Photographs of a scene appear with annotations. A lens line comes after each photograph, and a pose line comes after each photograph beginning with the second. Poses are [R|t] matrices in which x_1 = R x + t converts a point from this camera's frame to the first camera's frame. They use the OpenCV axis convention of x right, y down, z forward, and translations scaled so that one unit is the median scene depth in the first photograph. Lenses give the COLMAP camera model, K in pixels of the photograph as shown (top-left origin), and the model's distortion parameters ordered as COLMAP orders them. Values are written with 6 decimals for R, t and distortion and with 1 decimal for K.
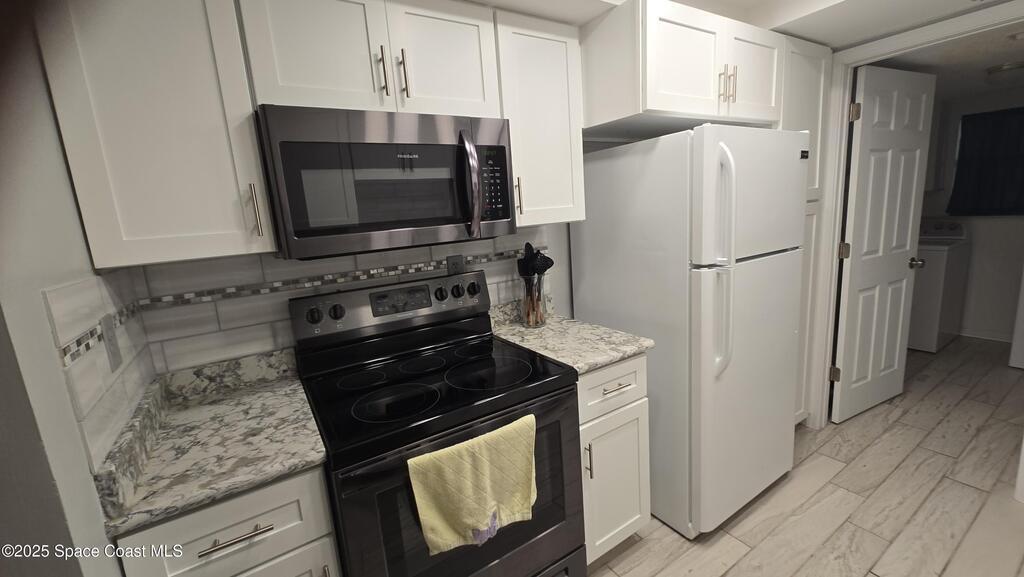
lens RADIAL K [[420.5, 0, 512.6], [0, 420.5, 285.9], [0, 0, 1]] dist [0.001755, 0.000292]
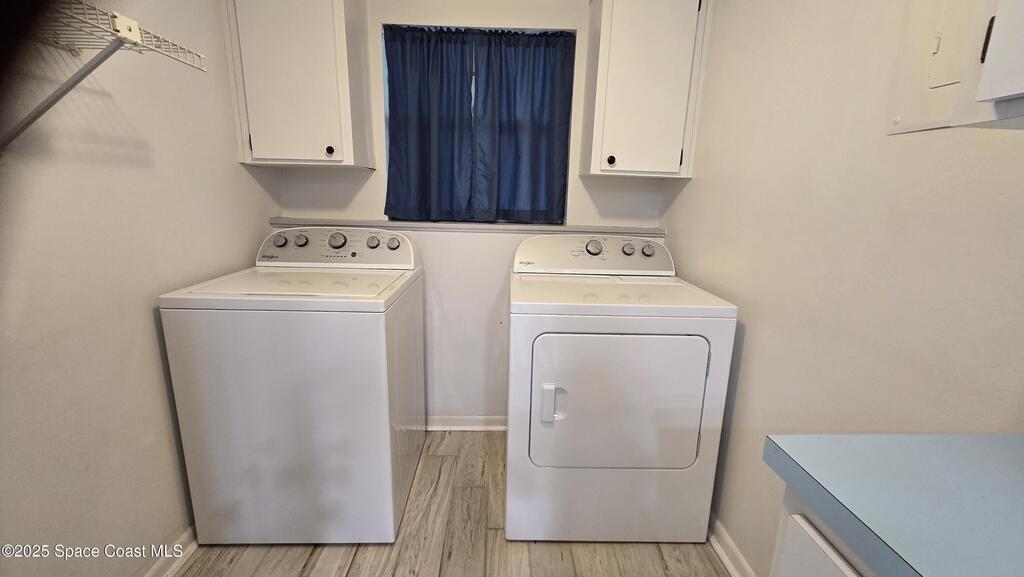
lens RADIAL K [[420.5, 0, 512.6], [0, 420.5, 285.9], [0, 0, 1]] dist [0.001755, 0.000292]
pose [[0.510757, -0.105706, 0.853202, 1.407893], [0.093082, 0.993378, 0.067351, -0.228701], [-0.854671, 0.045018, 0.517214, 1.284380]]
